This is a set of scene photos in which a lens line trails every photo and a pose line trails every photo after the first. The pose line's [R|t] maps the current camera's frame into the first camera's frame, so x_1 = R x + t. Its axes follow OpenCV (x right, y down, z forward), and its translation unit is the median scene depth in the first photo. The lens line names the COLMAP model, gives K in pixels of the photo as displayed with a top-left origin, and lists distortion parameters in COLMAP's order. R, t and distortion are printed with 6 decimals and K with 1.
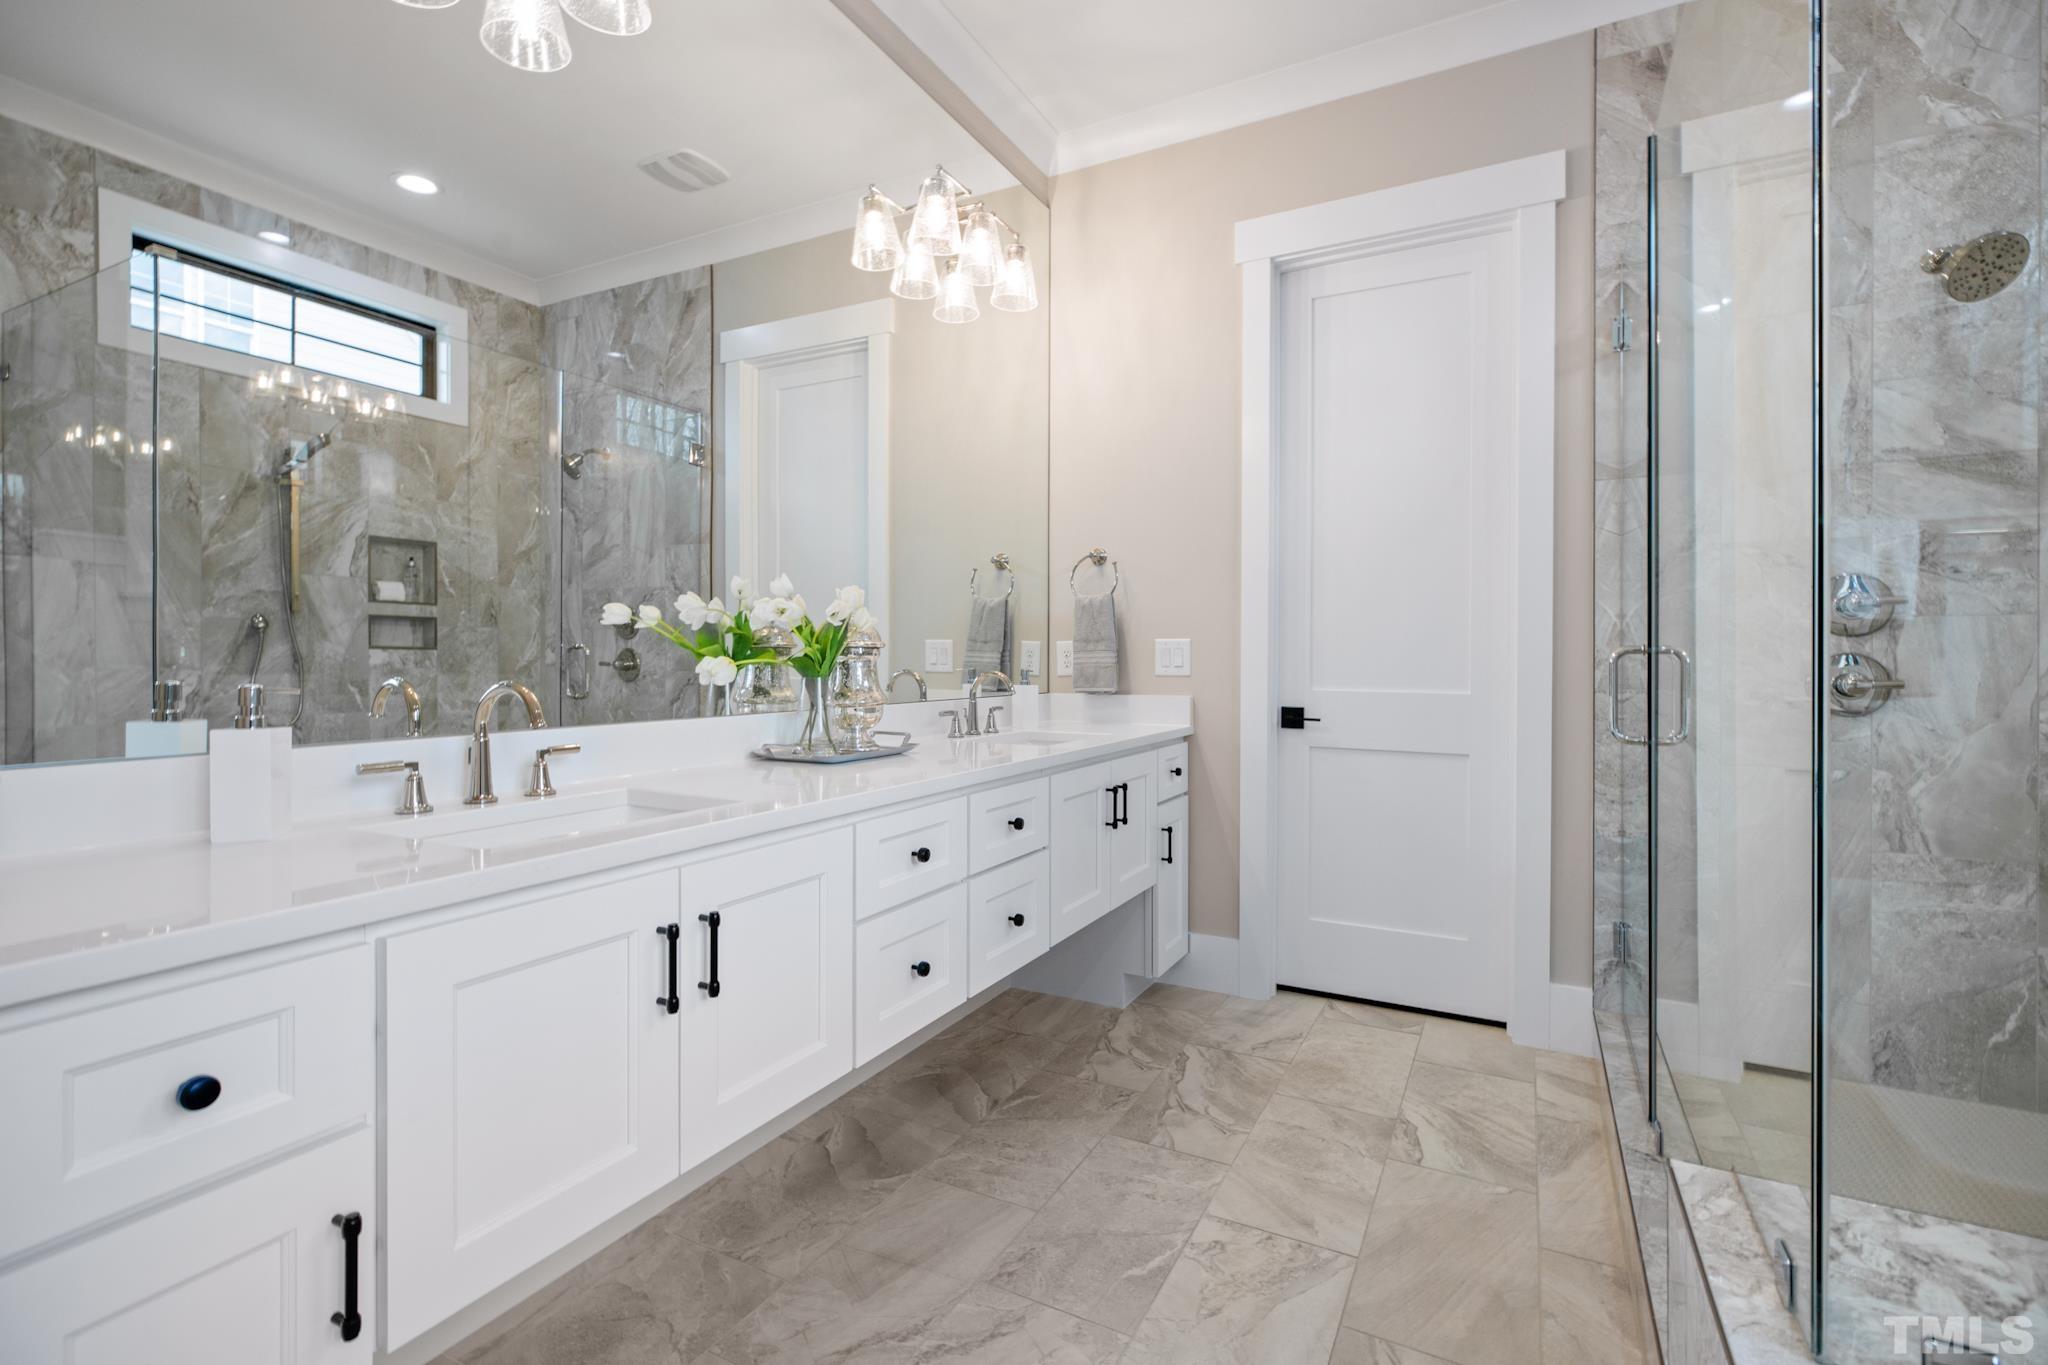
lens RADIAL K [[937.1, 0, 988.6], [0, 937.1, 657.2], [0, 0, 1]] dist [0.004724, 0.001522]
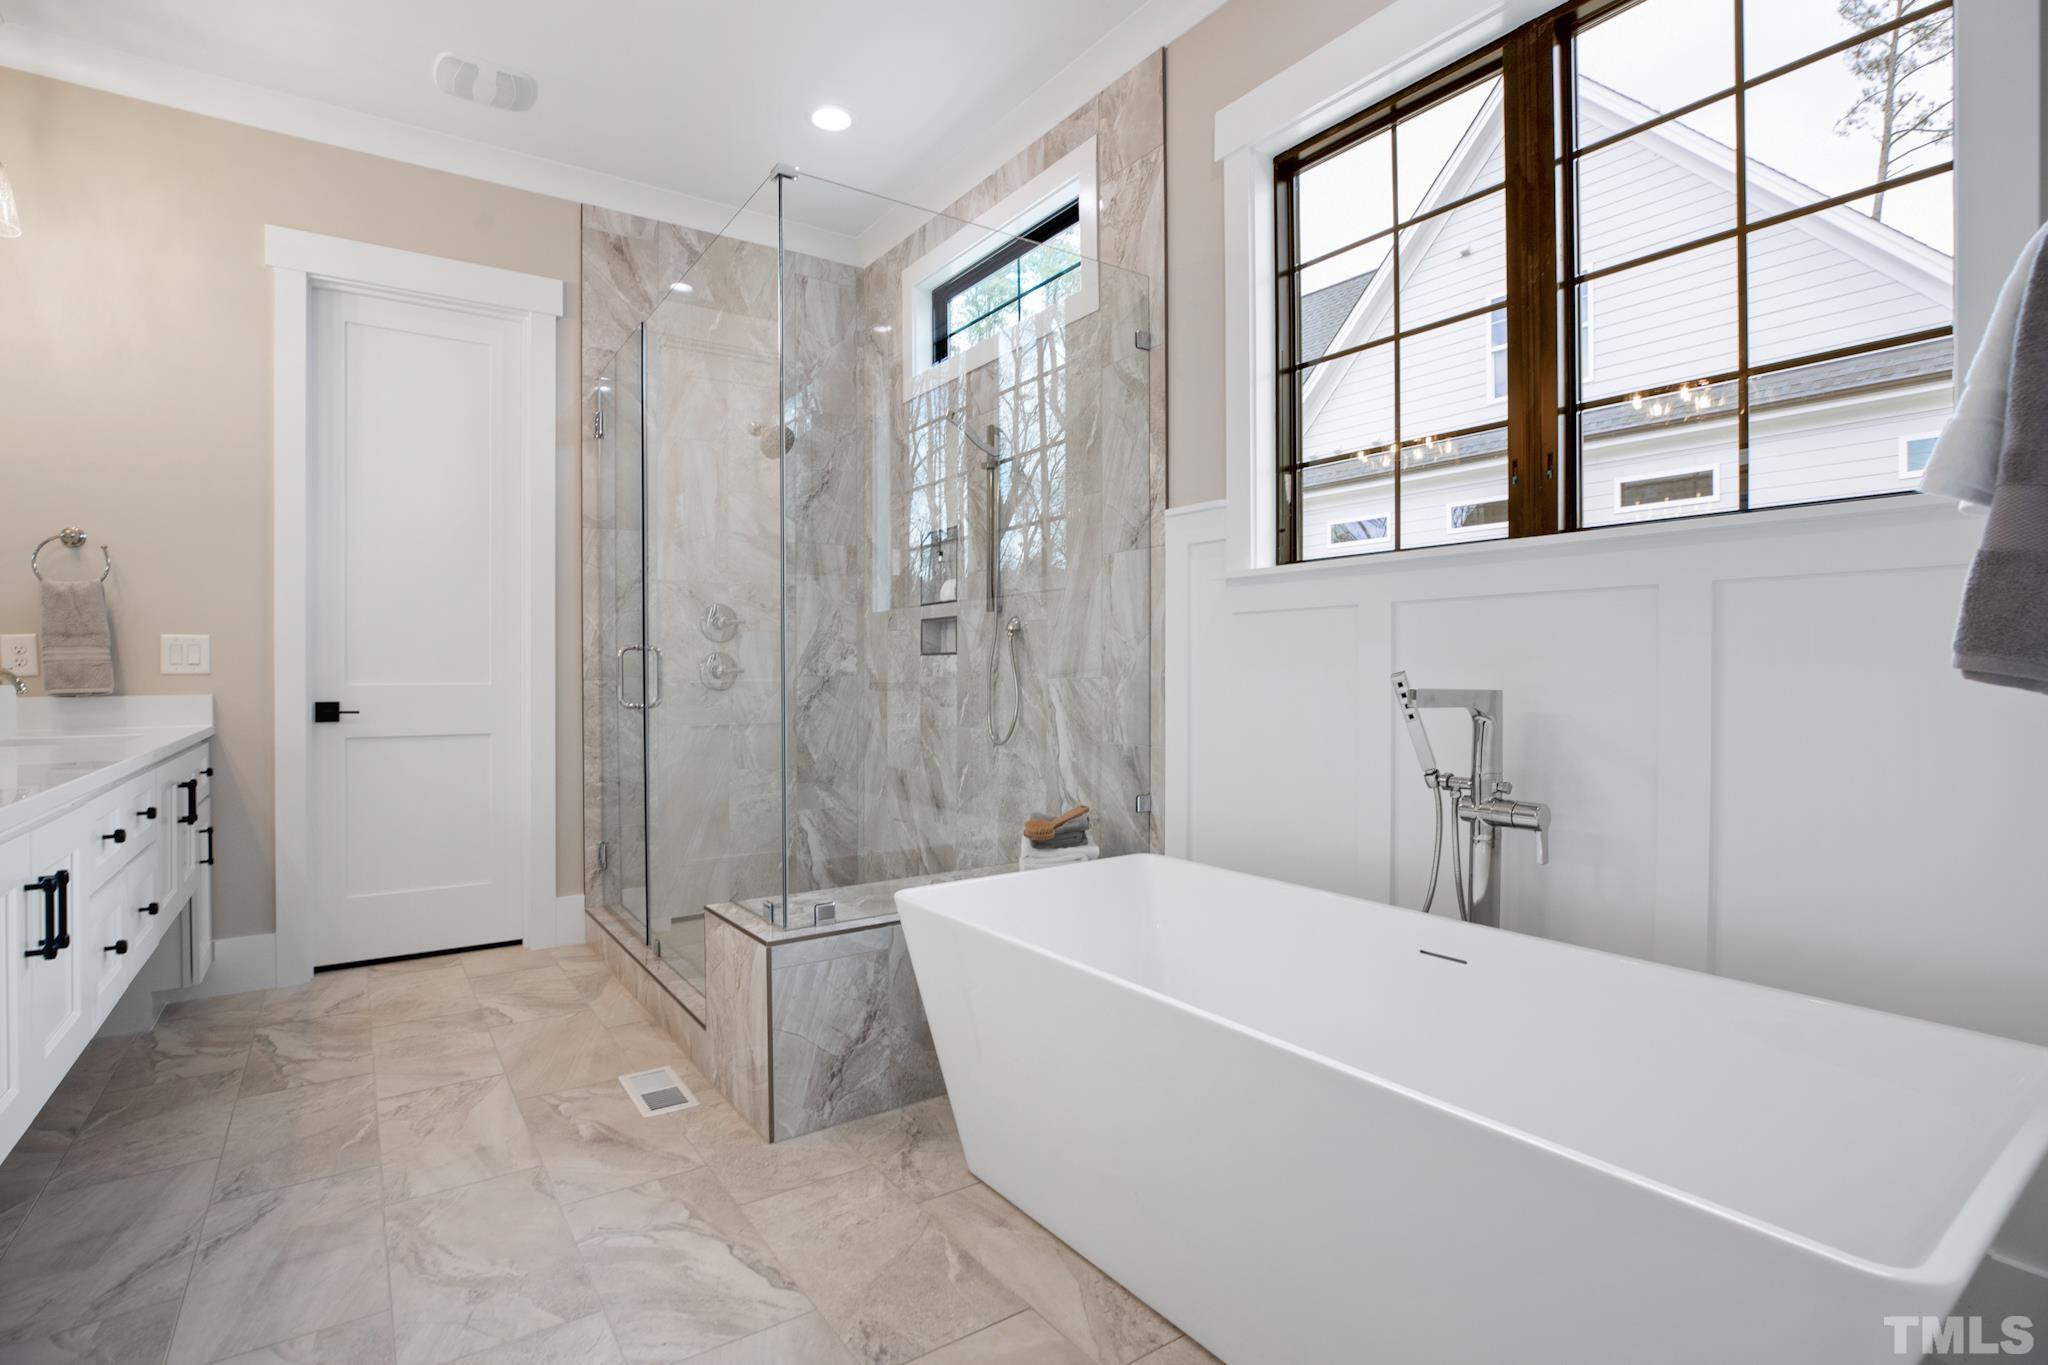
lens RADIAL K [[1035.2, 0, 1008.6], [0, 1035.2, 665.5], [0, 0, 1]] dist [-0.000816, 0.002986]
pose [[0.459693, -0.001513, 0.888077, -0.444327], [0.005670, 0.999983, -0.001231, 0.021896], [-0.888060, 0.005602, 0.459694, -0.271894]]
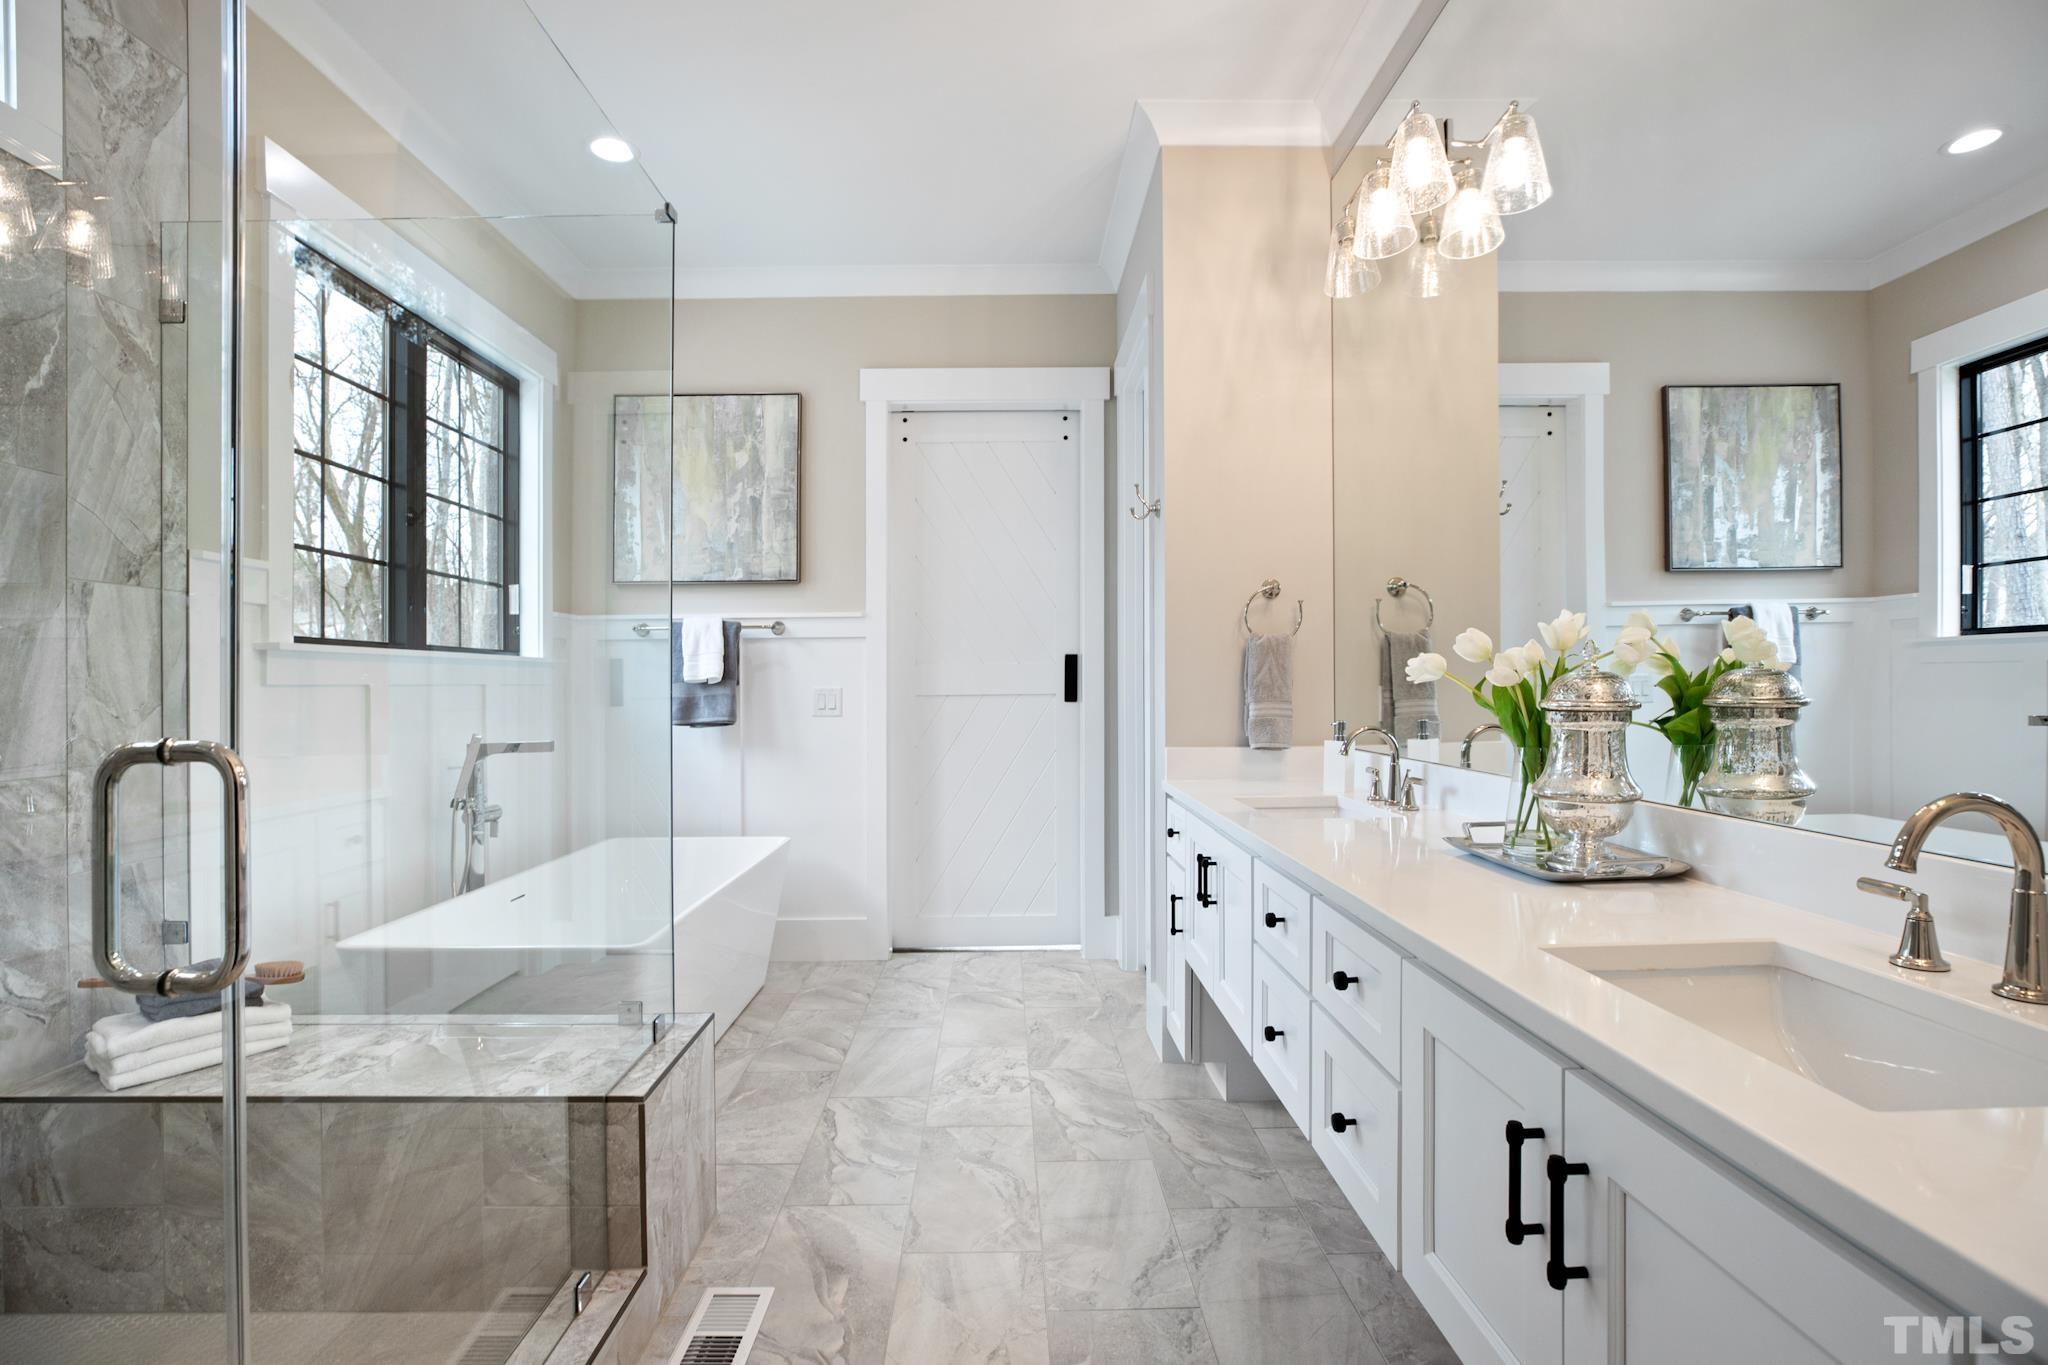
lens RADIAL K [[937.1, 0, 1019.8], [0, 937.1, 697.0], [0, 0, 1]] dist [0.004724, 0.001522]
pose [[-0.857648, 0.001658, -0.514235, 0.475053], [0.005504, 0.999967, -0.005954, -0.013174], [0.514208, -0.007937, -0.857629, 1.215144]]
